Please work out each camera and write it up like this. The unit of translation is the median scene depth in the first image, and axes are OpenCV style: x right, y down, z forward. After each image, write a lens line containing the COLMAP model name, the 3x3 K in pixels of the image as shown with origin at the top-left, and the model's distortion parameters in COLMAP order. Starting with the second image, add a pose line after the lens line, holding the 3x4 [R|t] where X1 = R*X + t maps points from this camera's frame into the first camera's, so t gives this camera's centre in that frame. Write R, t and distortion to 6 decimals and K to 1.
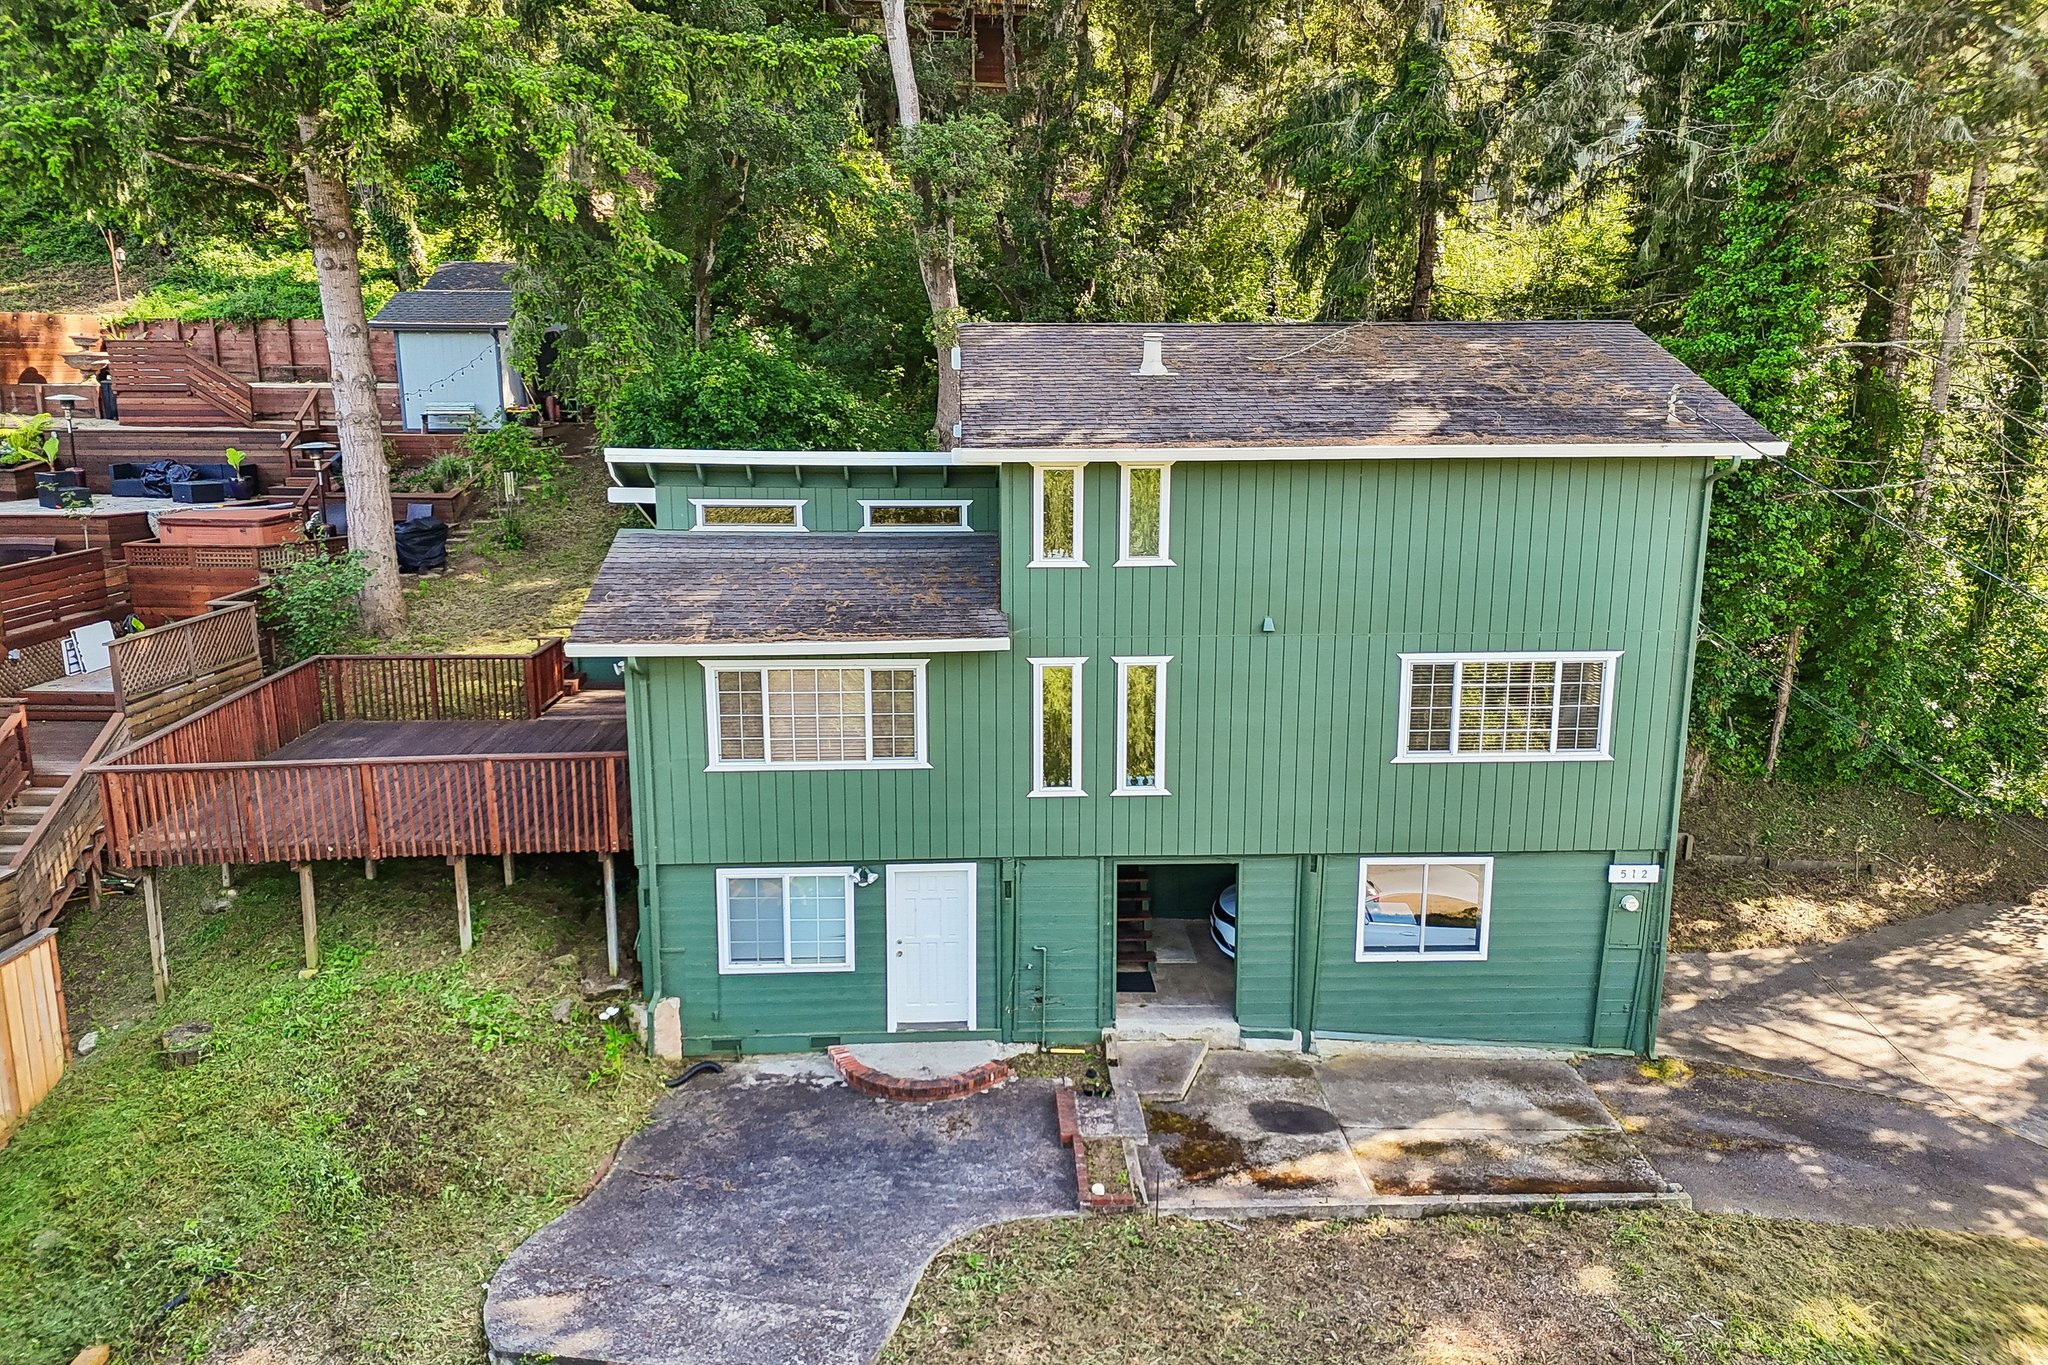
lens RADIAL K [[1490.1, 0, 1024.0], [0, 1490.1, 682.5], [0, 0, 1]] dist [0.075676, -0.090628]
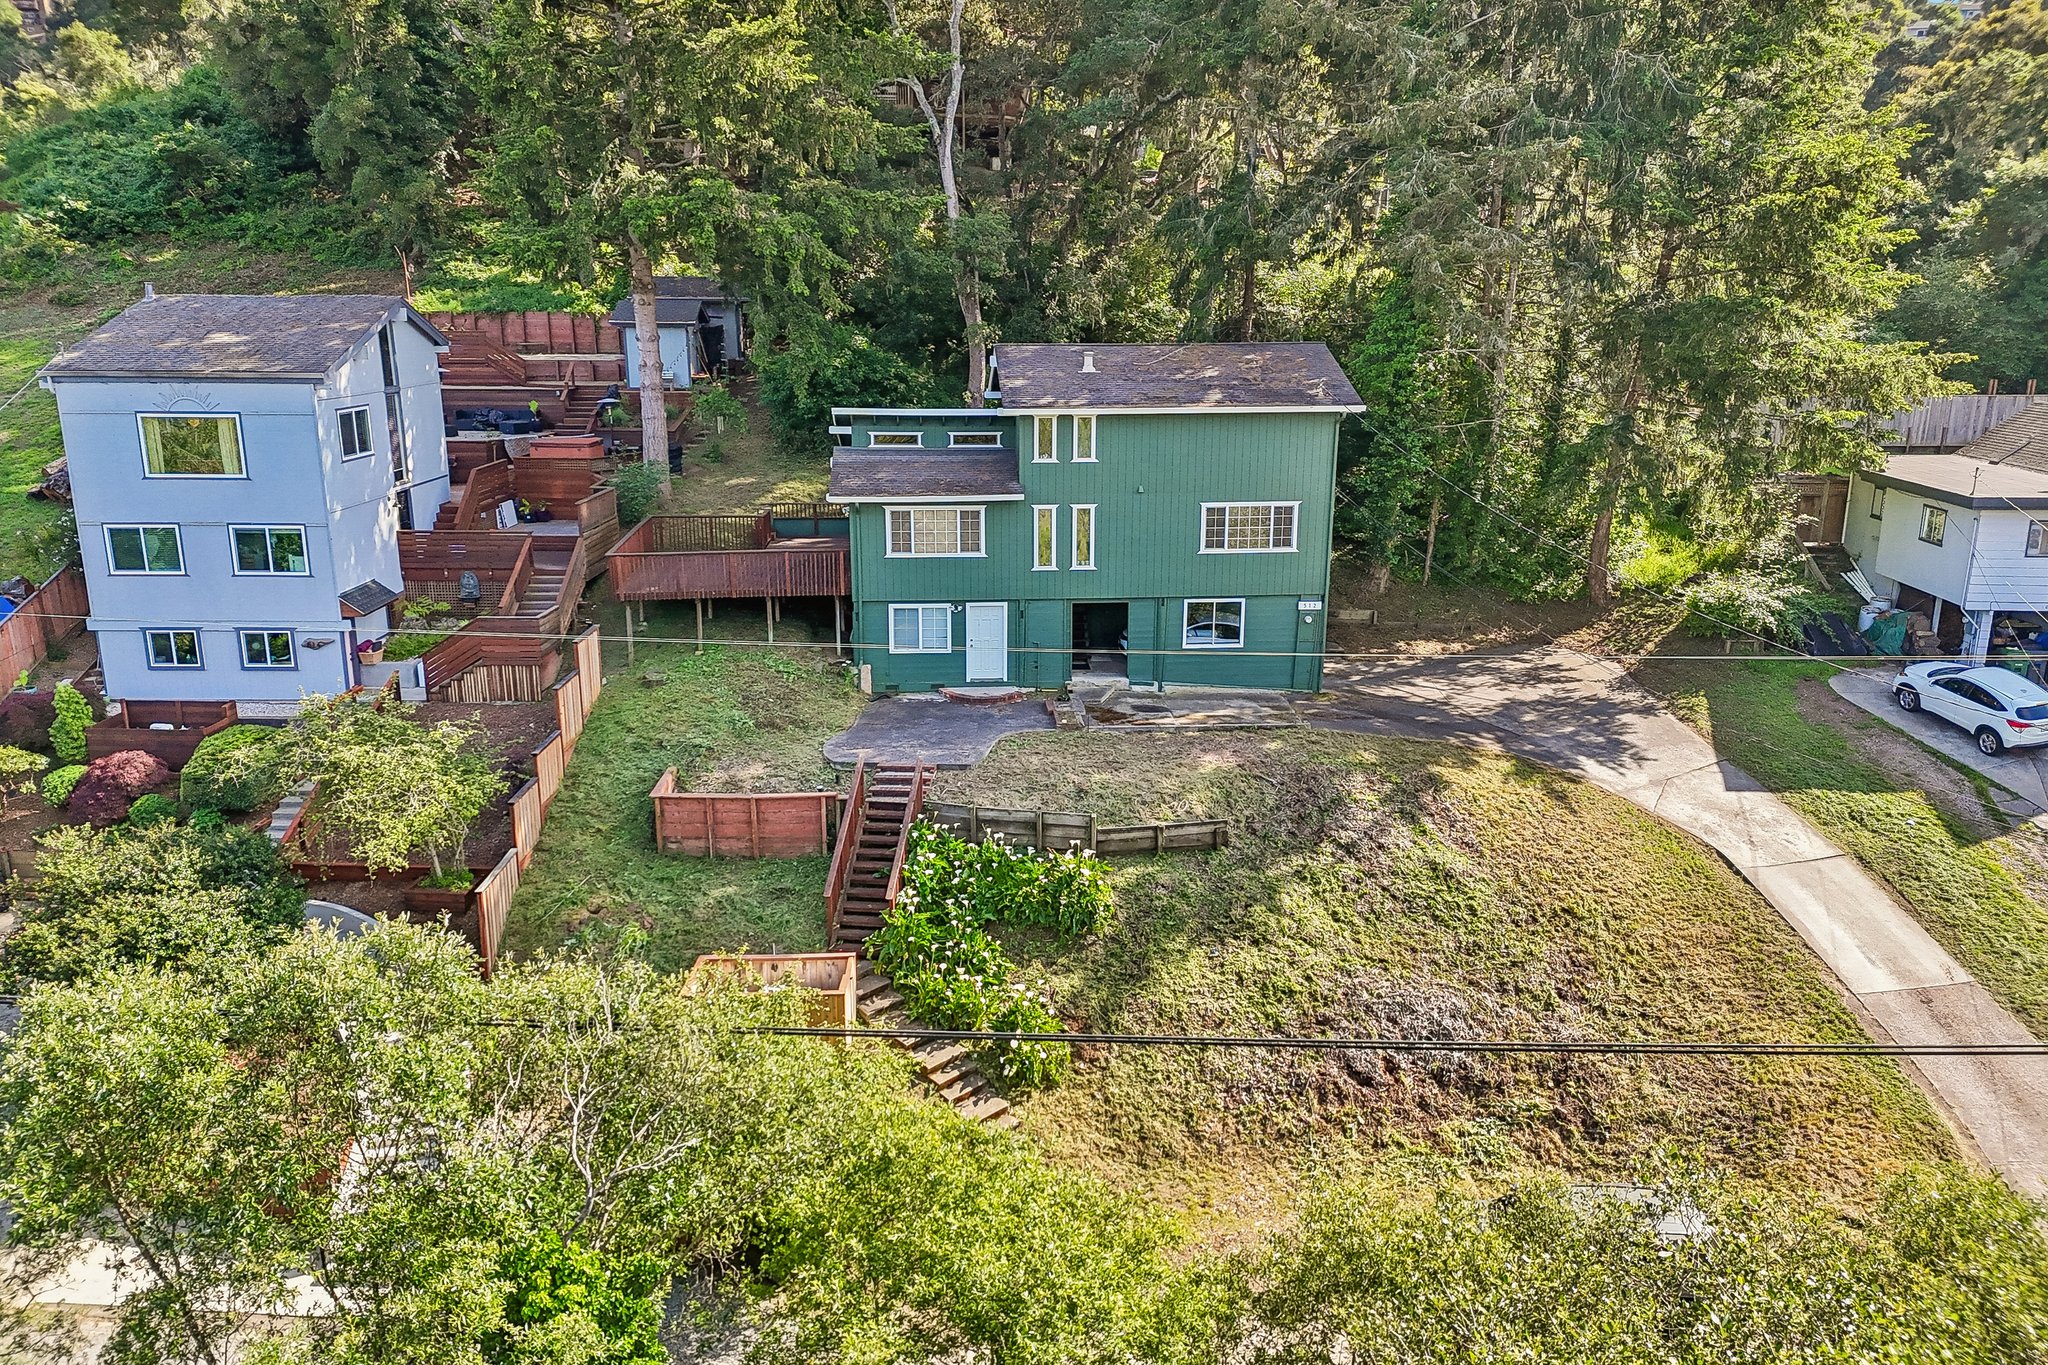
lens RADIAL K [[1503.6, 0, 1024.0], [0, 1503.6, 682.5], [0, 0, 1]] dist [0.101067, -0.126733]
pose [[0.999584, -0.006078, 0.028203, -0.070187], [0.004864, 0.999066, 0.042929, 0.144408], [-0.028438, -0.042774, 0.998680, -1.182532]]
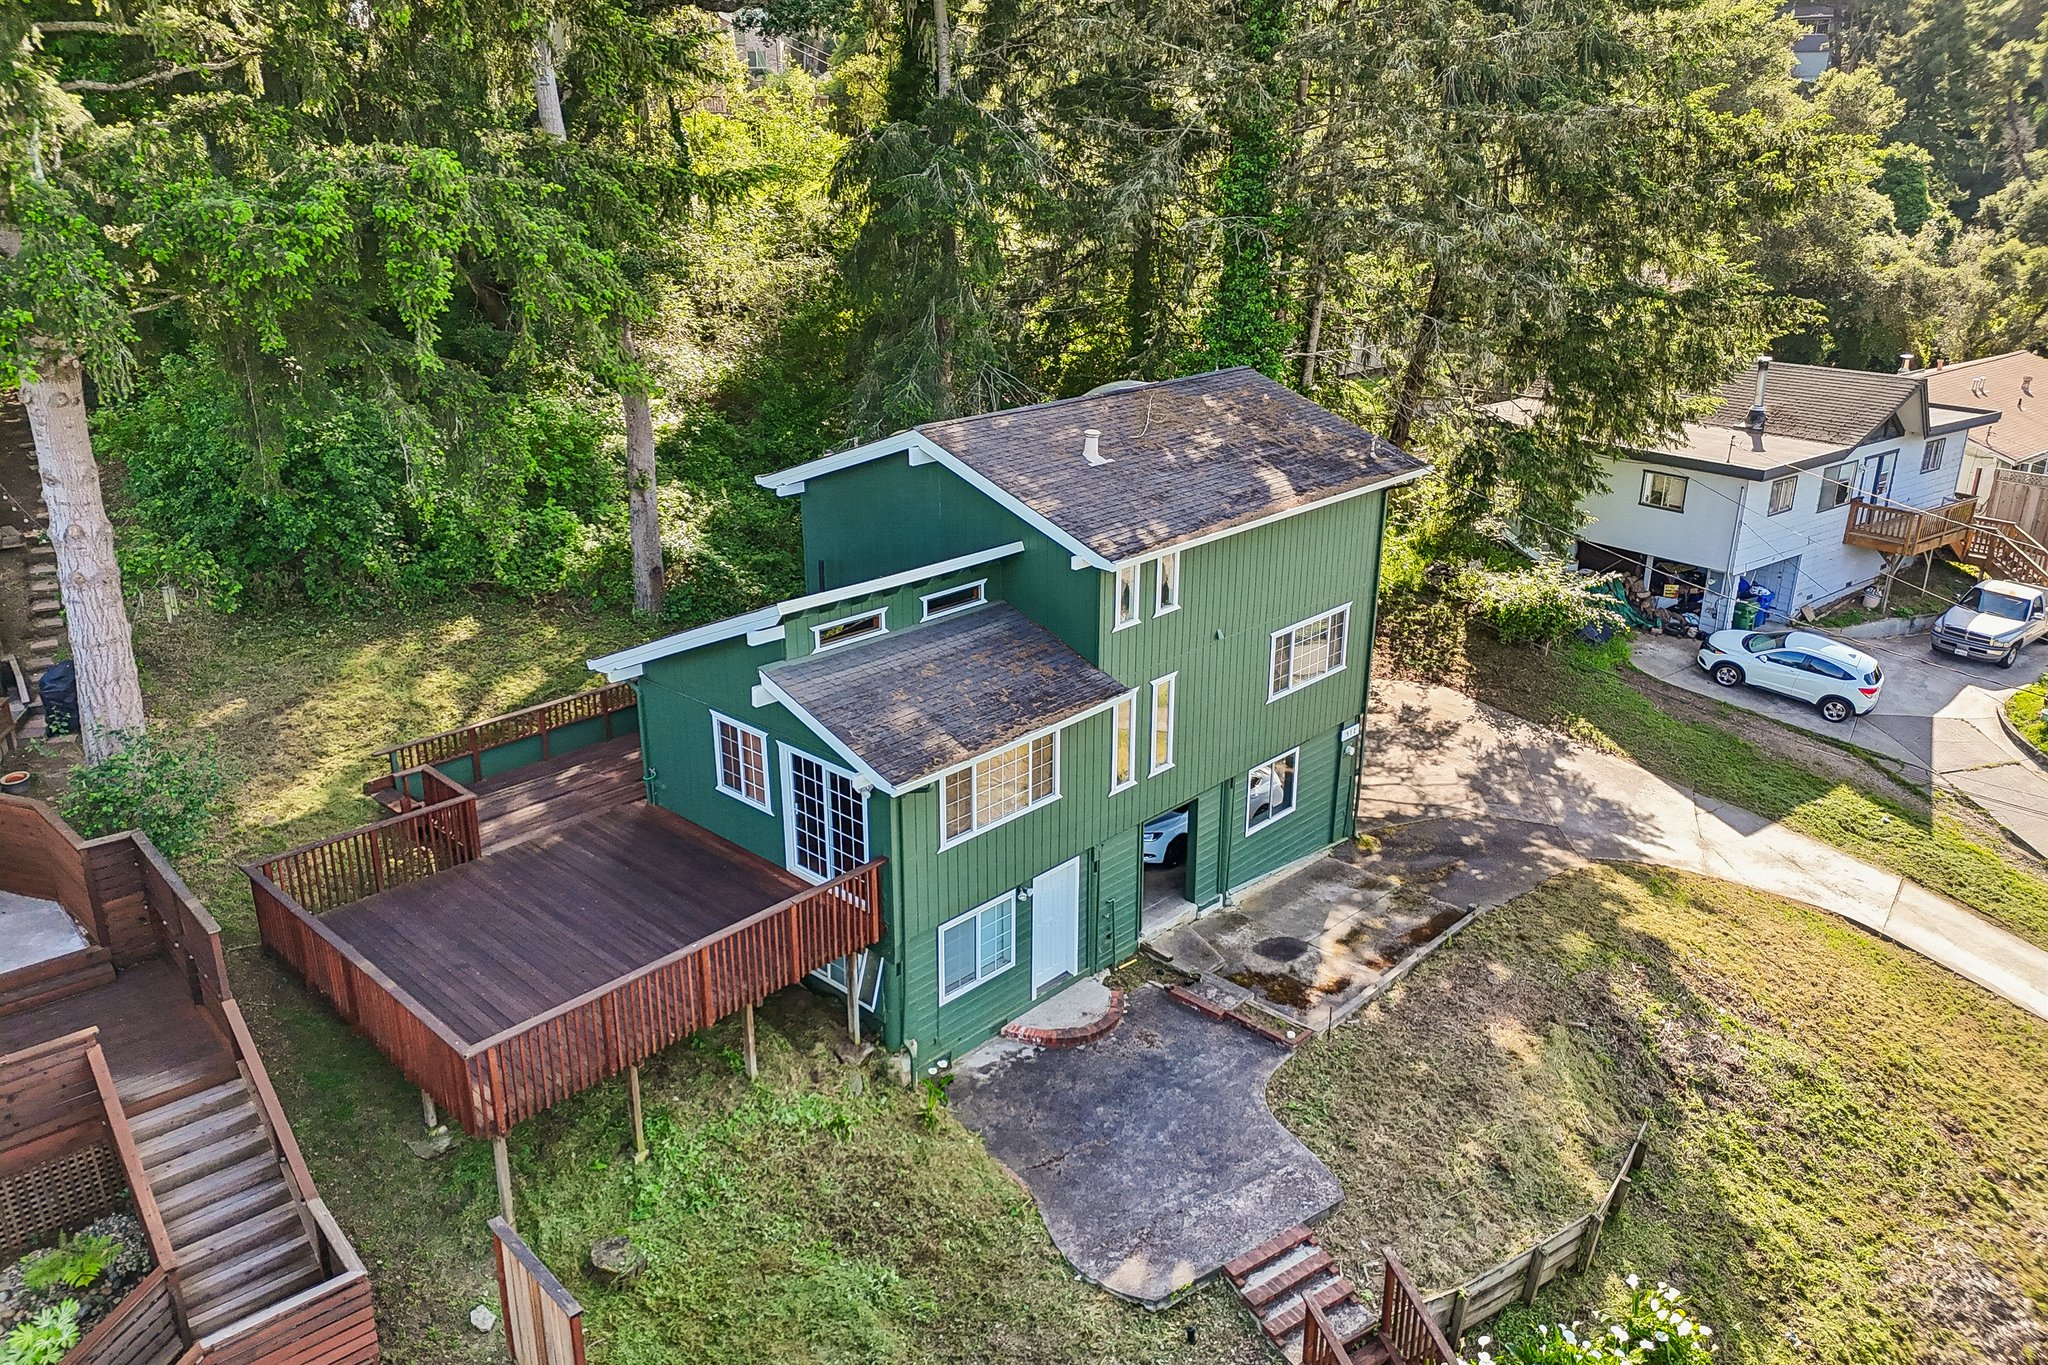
lens RADIAL K [[1503.6, 0, 1024.0], [0, 1503.6, 682.5], [0, 0, 1]] dist [0.101067, -0.126733]
pose [[0.714563, -0.238272, 0.657743, -0.904372], [0.143279, 0.970125, 0.195778, -0.294504], [-0.684742, -0.045655, 0.727354, 0.070561]]
